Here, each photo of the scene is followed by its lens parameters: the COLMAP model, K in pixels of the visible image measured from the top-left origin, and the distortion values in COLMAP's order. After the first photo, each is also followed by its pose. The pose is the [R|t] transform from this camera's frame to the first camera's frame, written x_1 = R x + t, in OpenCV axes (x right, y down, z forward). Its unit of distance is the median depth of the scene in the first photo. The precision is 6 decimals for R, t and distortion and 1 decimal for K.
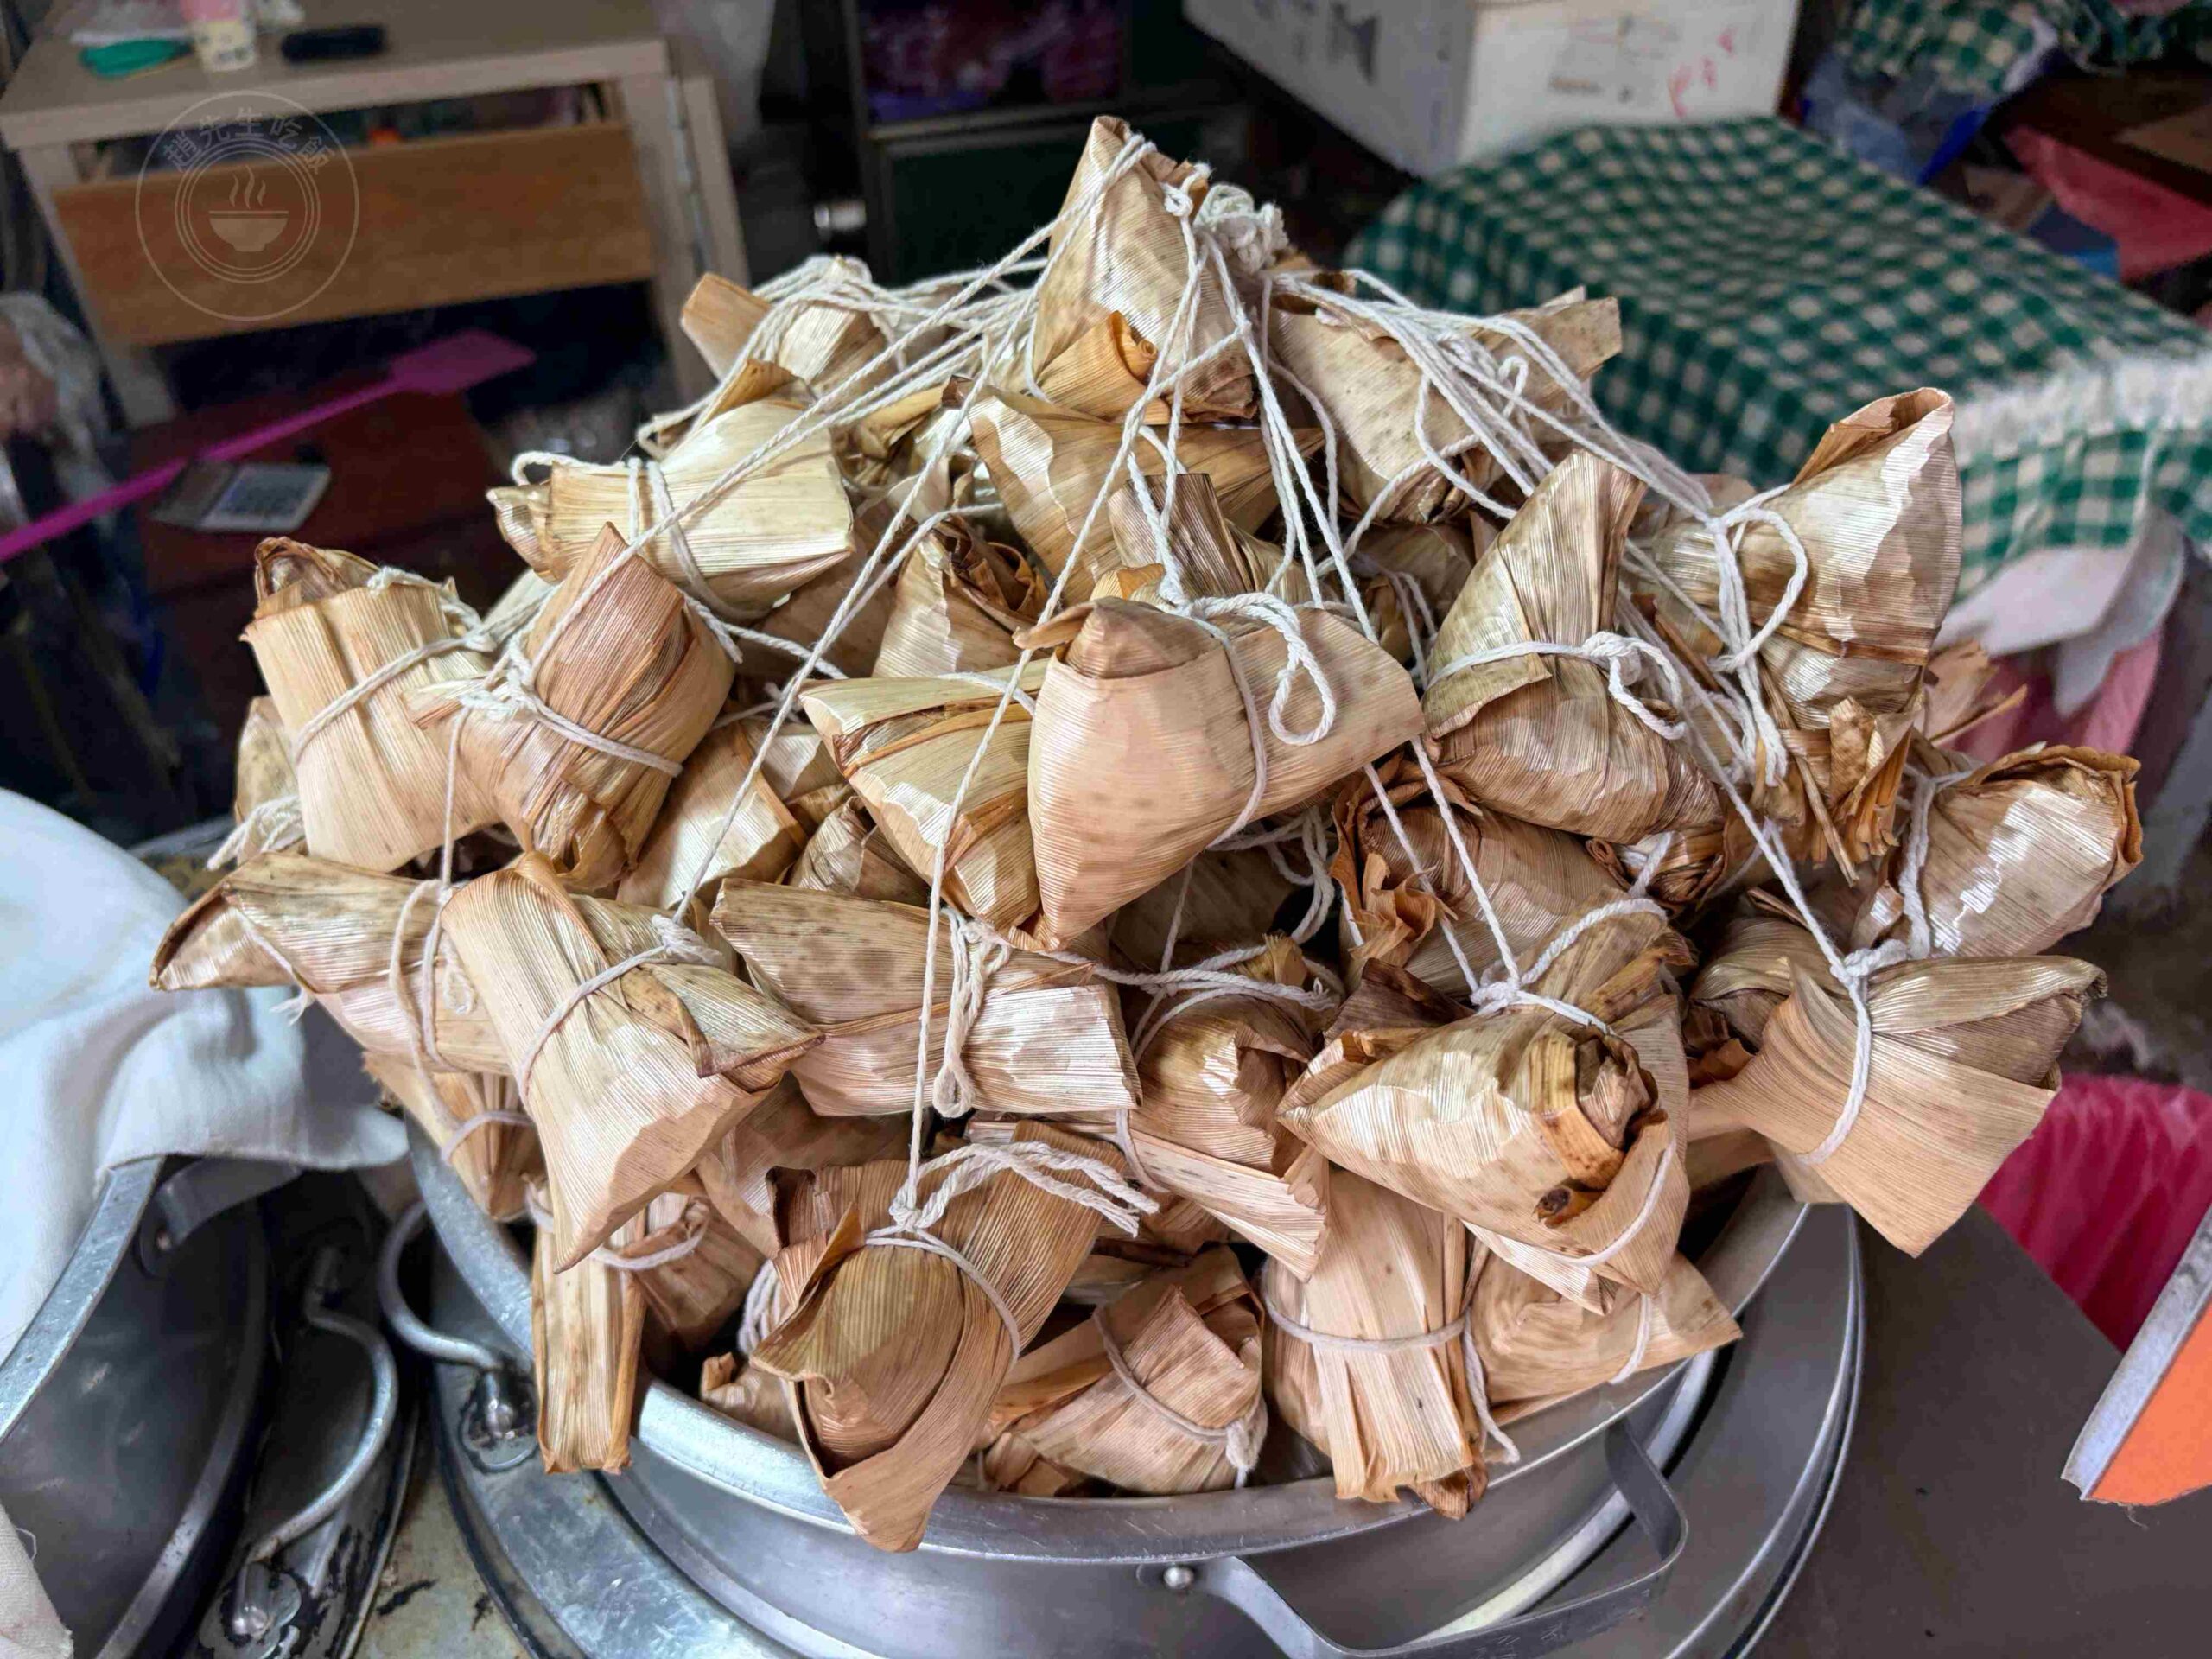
lens RADIAL K [[1665.5, 0, 1110.1], [0, 1665.5, 860.6], [0, 0, 1]] dist [0.141485, -0.179682]
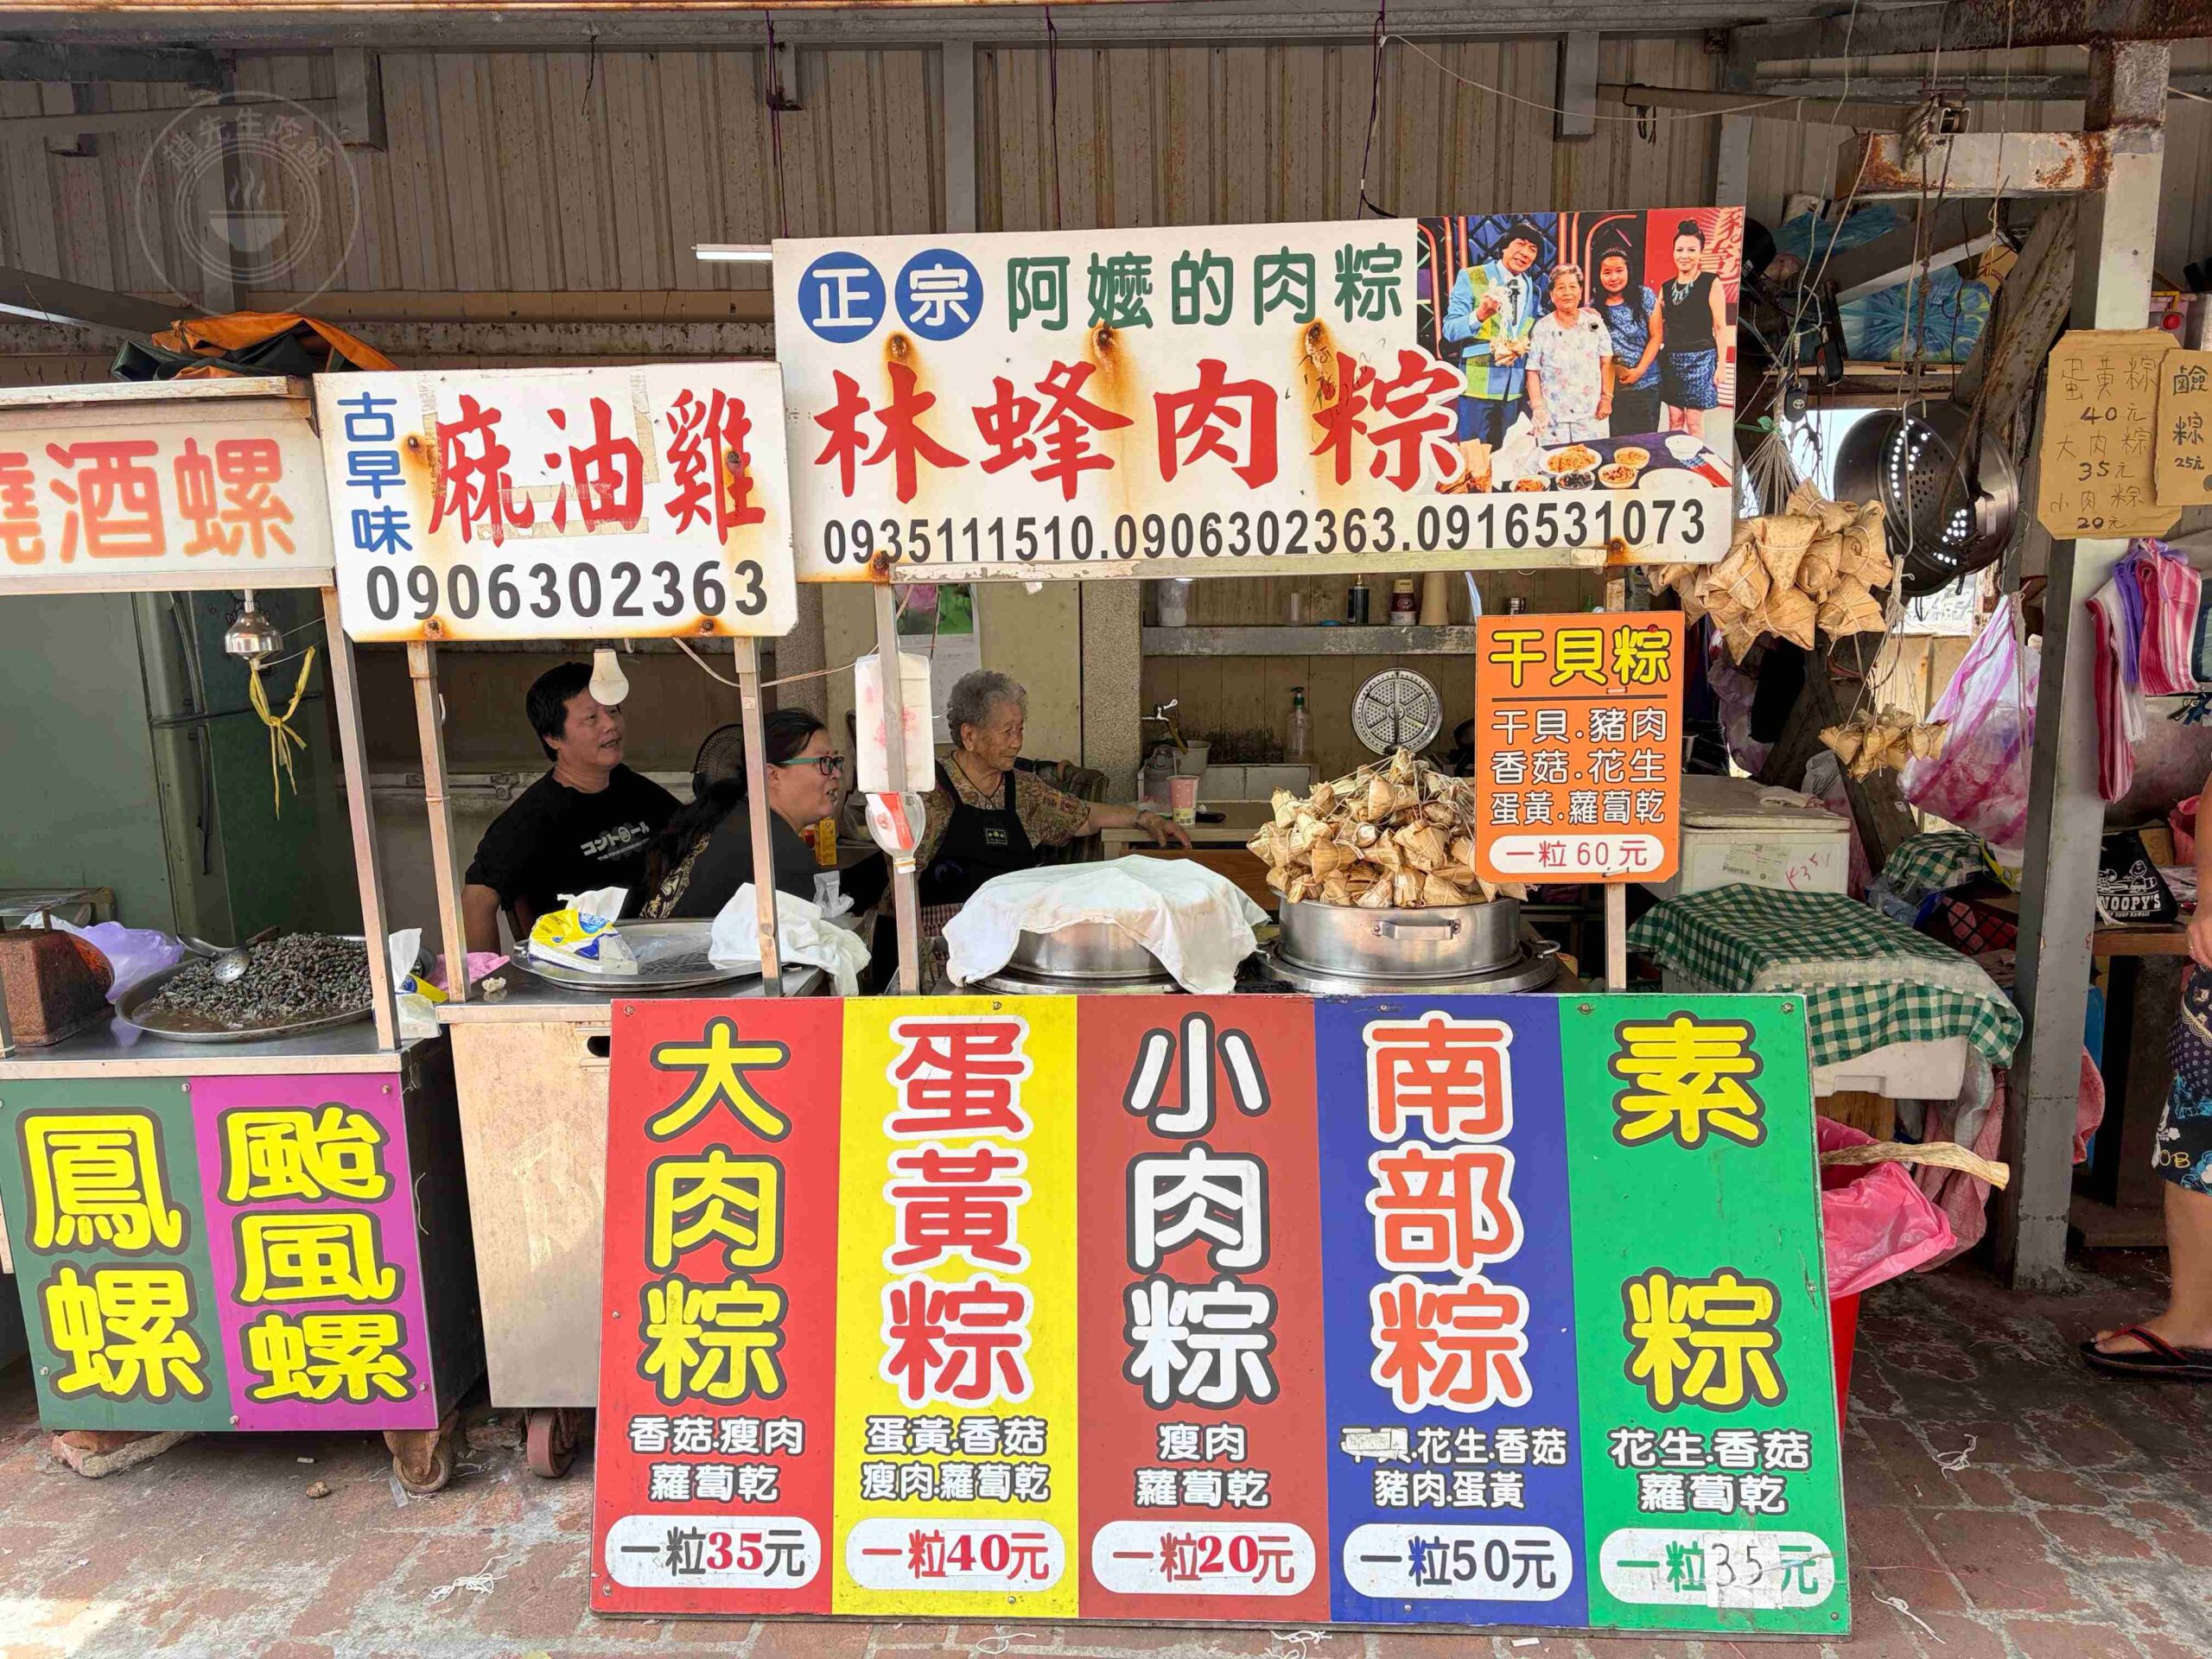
lens RADIAL K [[1625.5, 0, 1058.4], [0, 1625.5, 828.2], [0, 0, 1]] dist [0.006874, -0.000965]
pose [[0.912870, 0.070165, -0.402176, 1.535613], [-0.267217, 0.847470, -0.458683, 3.573684], [0.308648, 0.526187, 0.792379, -4.987417]]
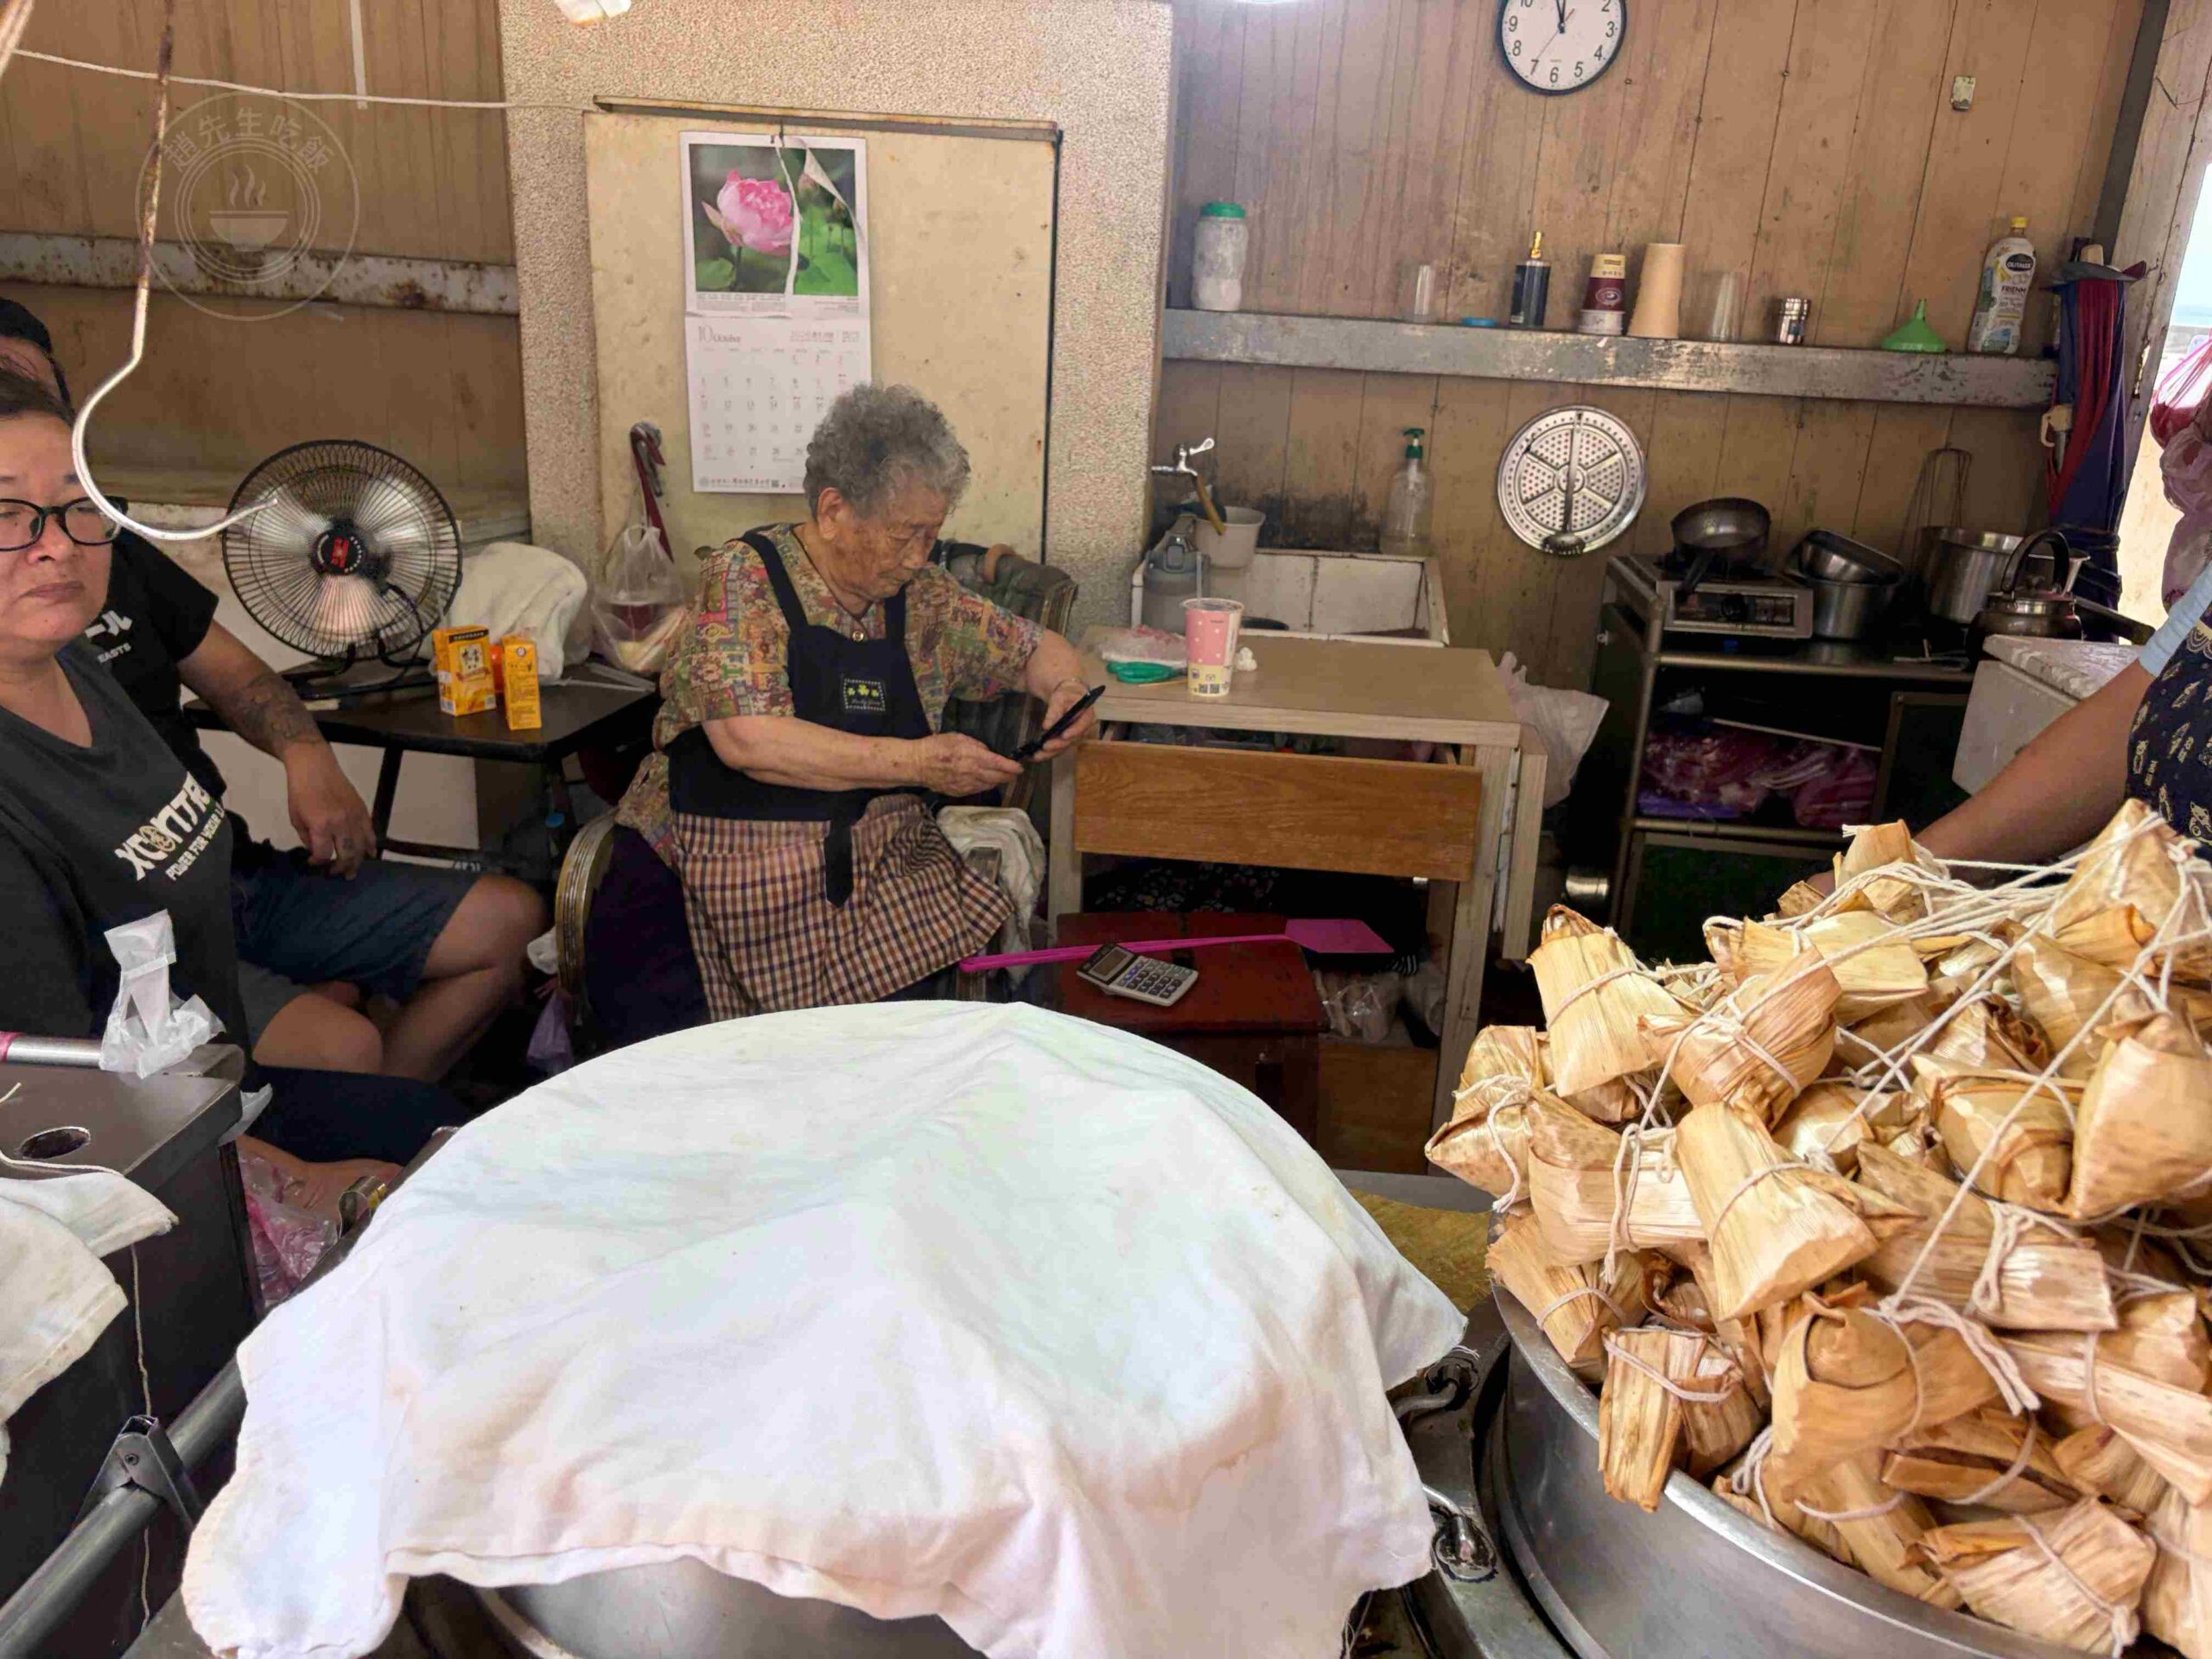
lens RADIAL K [[1711.2, 0, 1091.3], [0, 1711.2, 832.5], [0, 0, 1]] dist [-0.000172, 0.000551]
pose [[0.908246, 0.190468, -0.372575, -0.311008], [-0.317838, 0.893152, -0.318212, 0.484839], [0.272157, 0.407433, 0.871739, -0.810507]]
